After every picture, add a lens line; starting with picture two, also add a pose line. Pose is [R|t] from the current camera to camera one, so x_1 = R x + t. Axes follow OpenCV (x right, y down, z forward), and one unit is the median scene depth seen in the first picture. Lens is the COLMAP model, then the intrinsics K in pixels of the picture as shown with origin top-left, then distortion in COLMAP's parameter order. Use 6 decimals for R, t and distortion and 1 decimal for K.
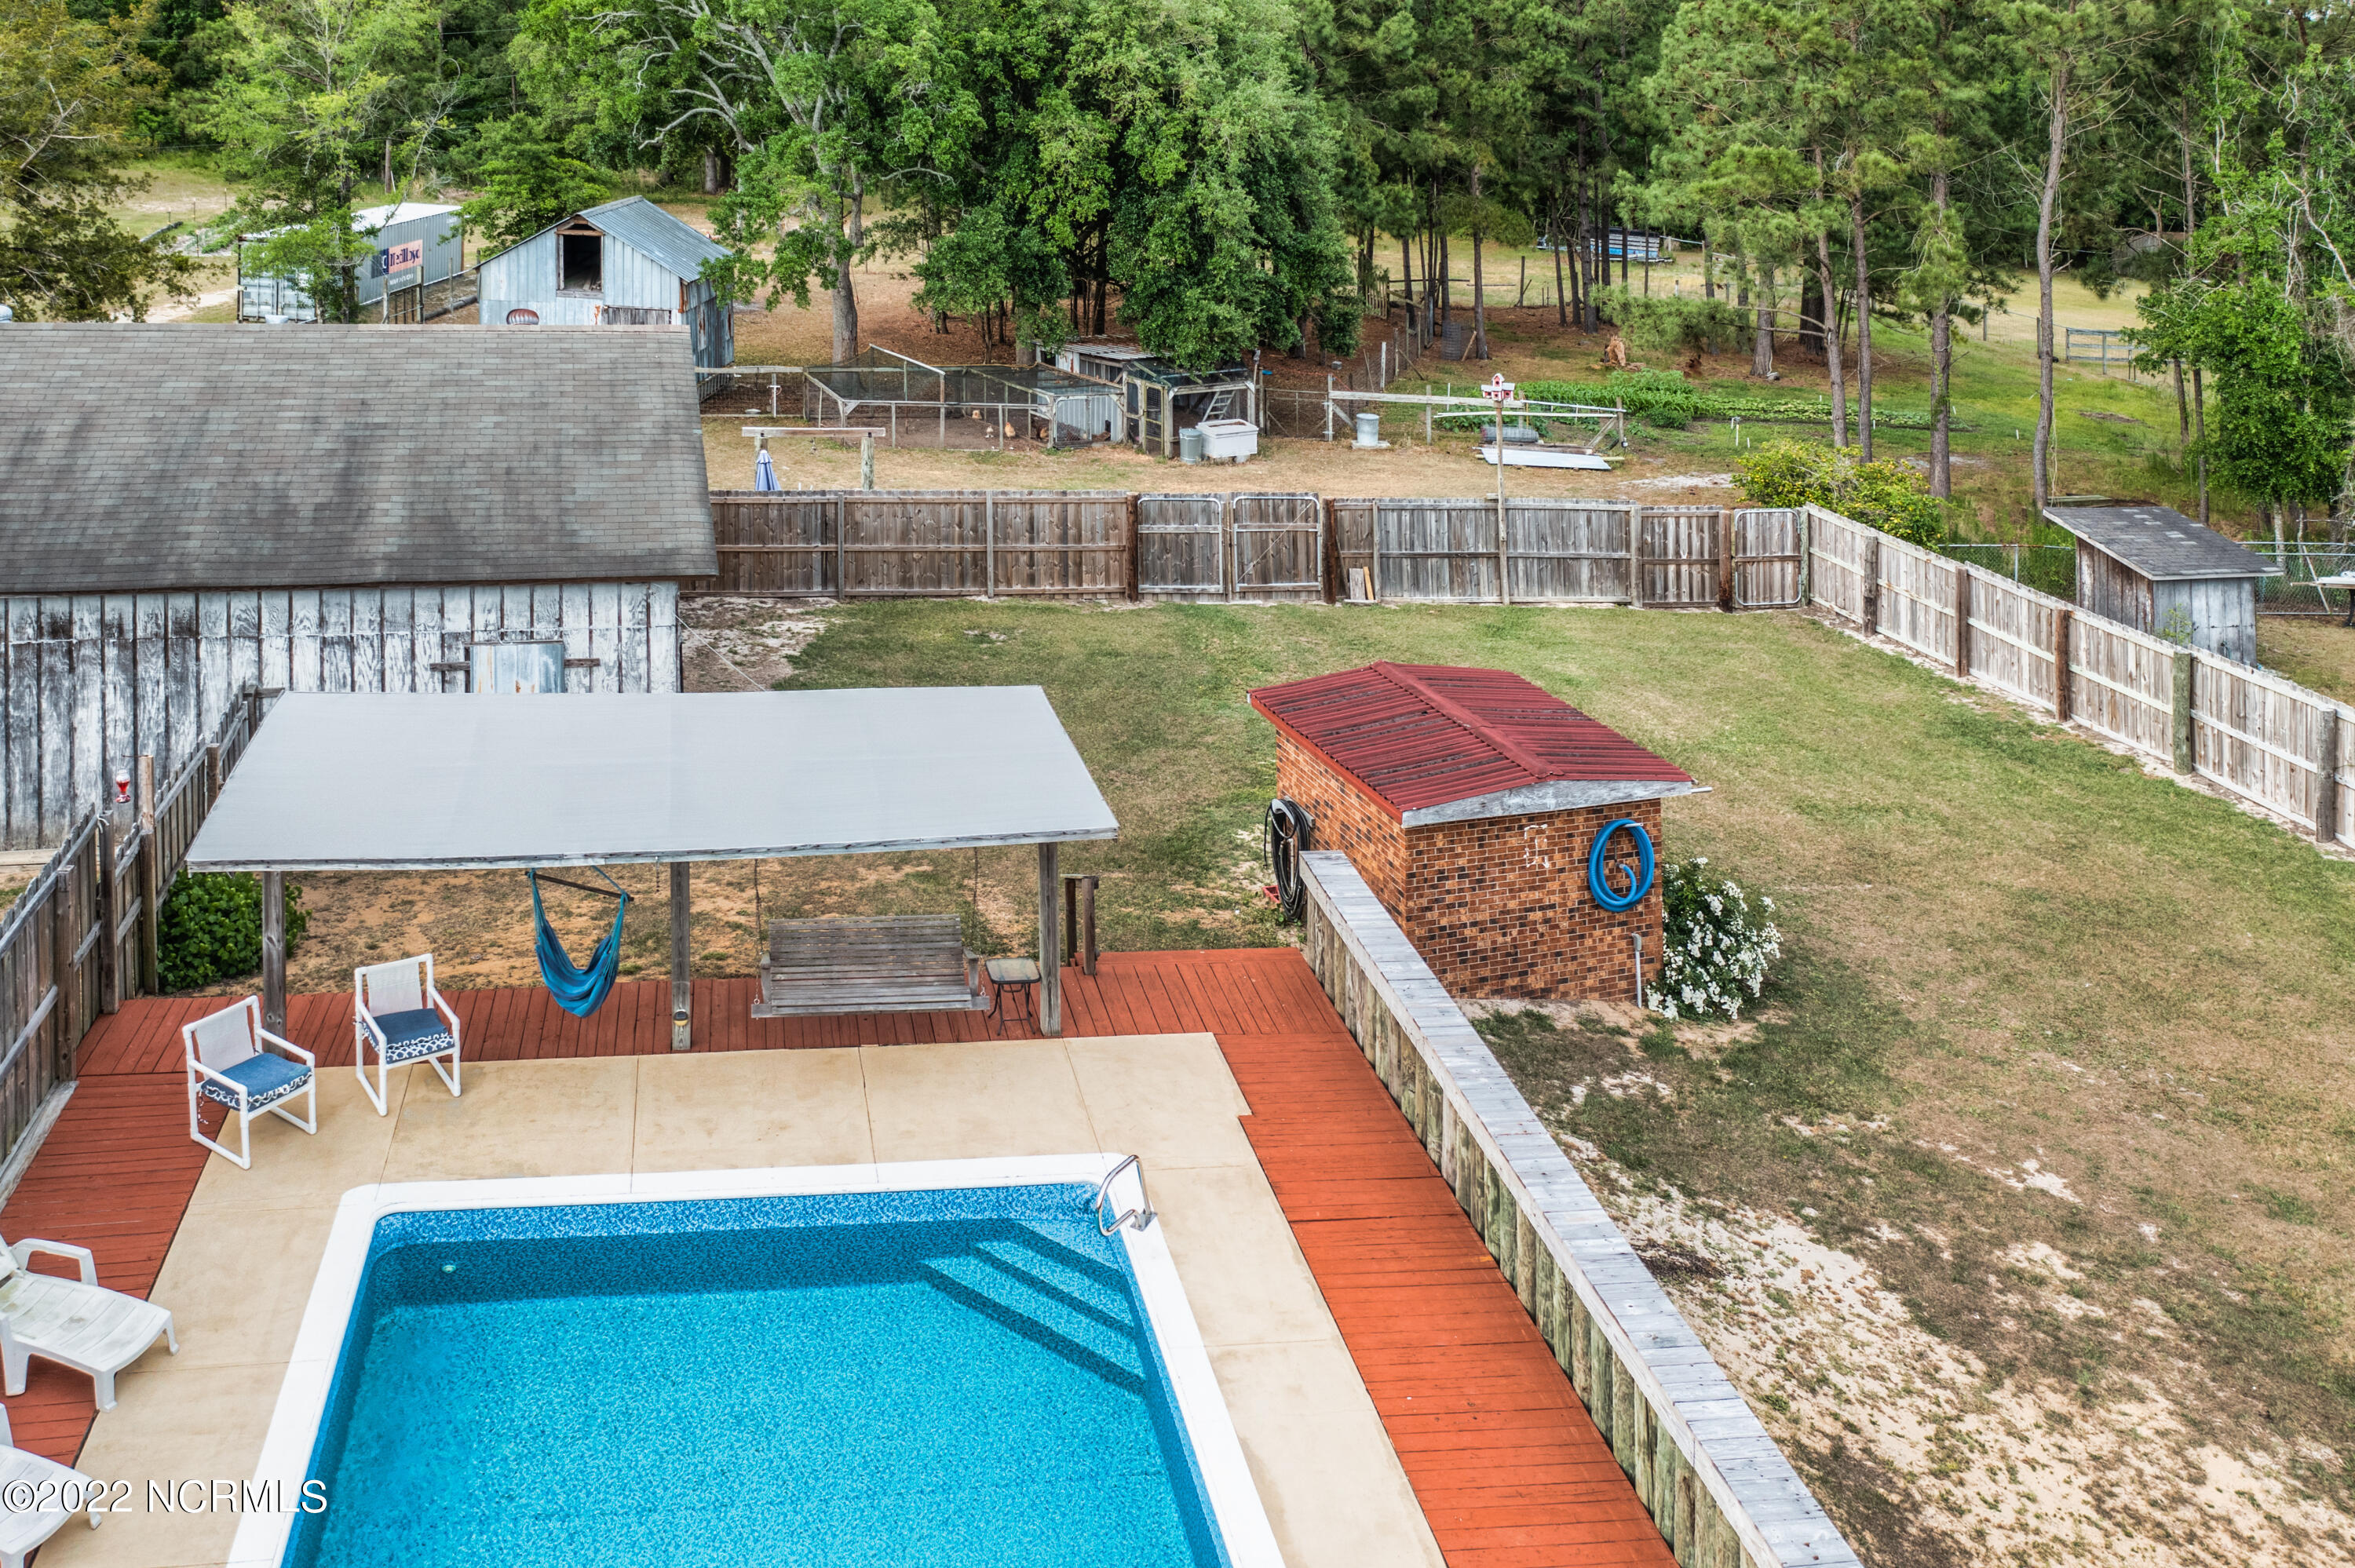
lens RADIAL K [[2564.3, 0, 1176.0], [0, 2564.3, 783.6], [0, 0, 1]] dist [-0.025786, 0.000000]
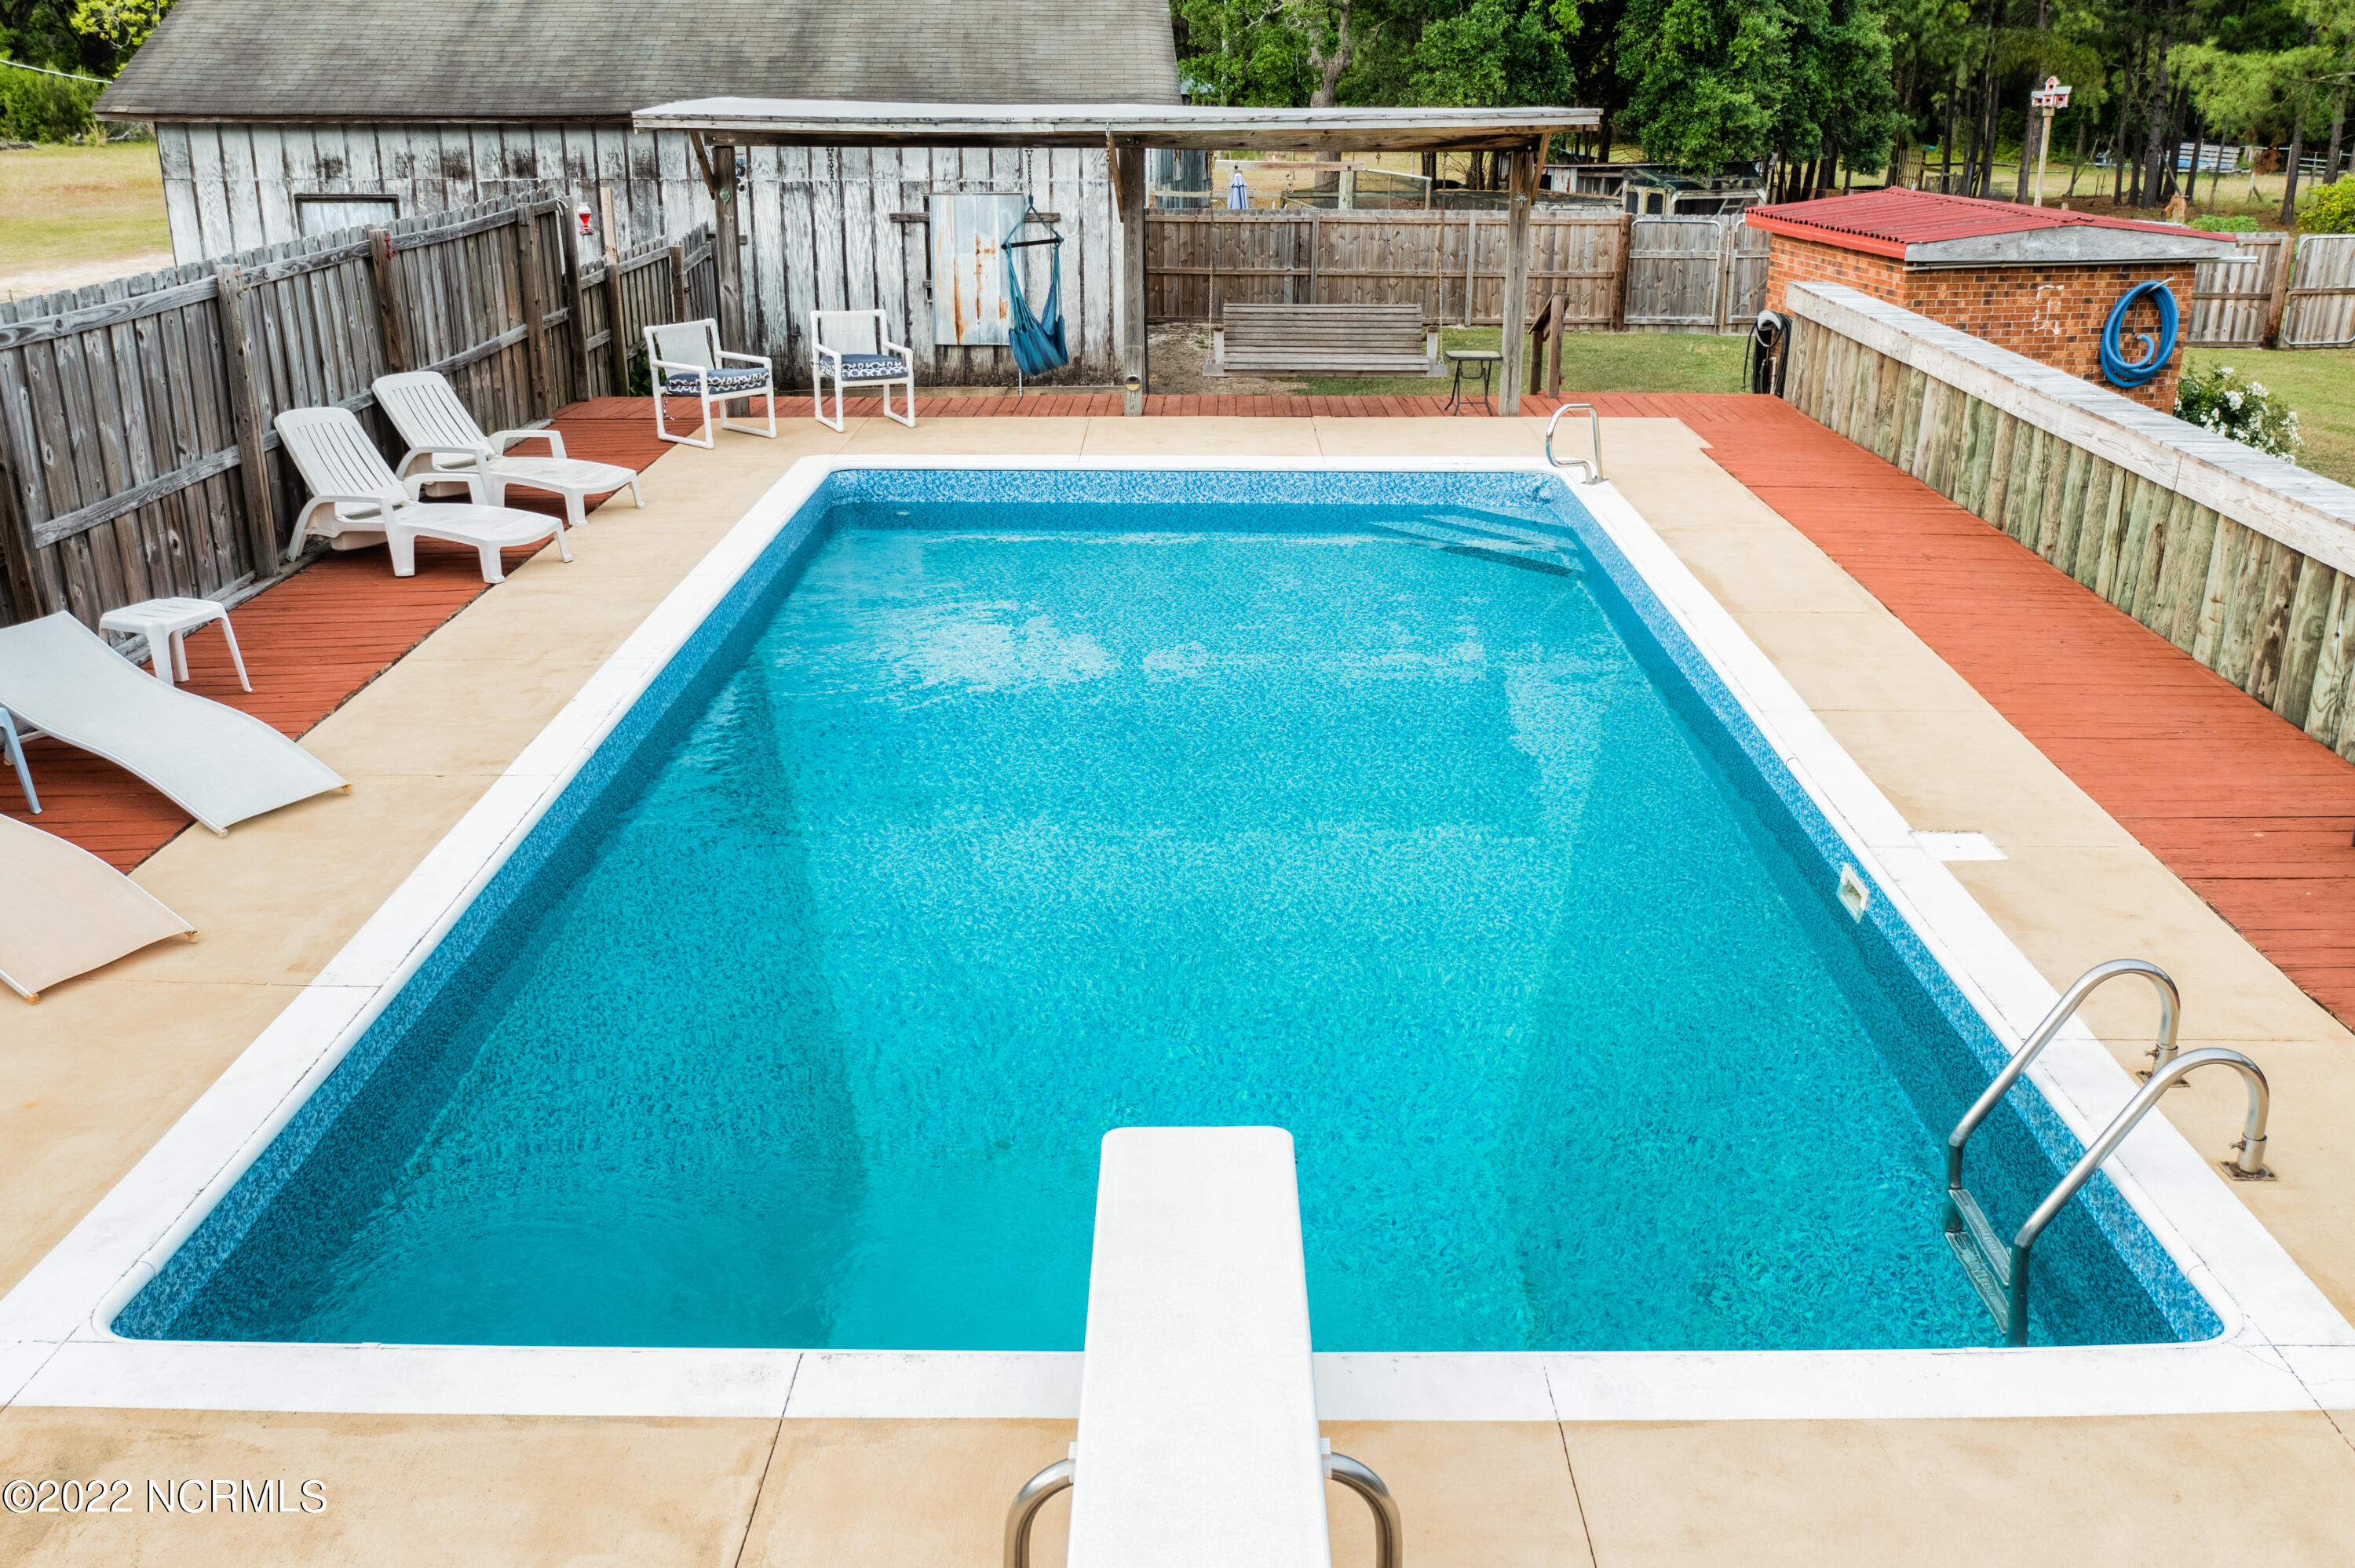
lens RADIAL K [[2730.3, 0, 1179.2], [0, 2730.3, 784.2], [0, 0, 1]] dist [-0.024760, 0.000000]
pose [[0.985589, 0.084839, -0.146347, -0.012604], [-0.015726, 0.907345, 0.420092, -0.291335], [0.168427, -0.411737, 0.895603, -0.000908]]
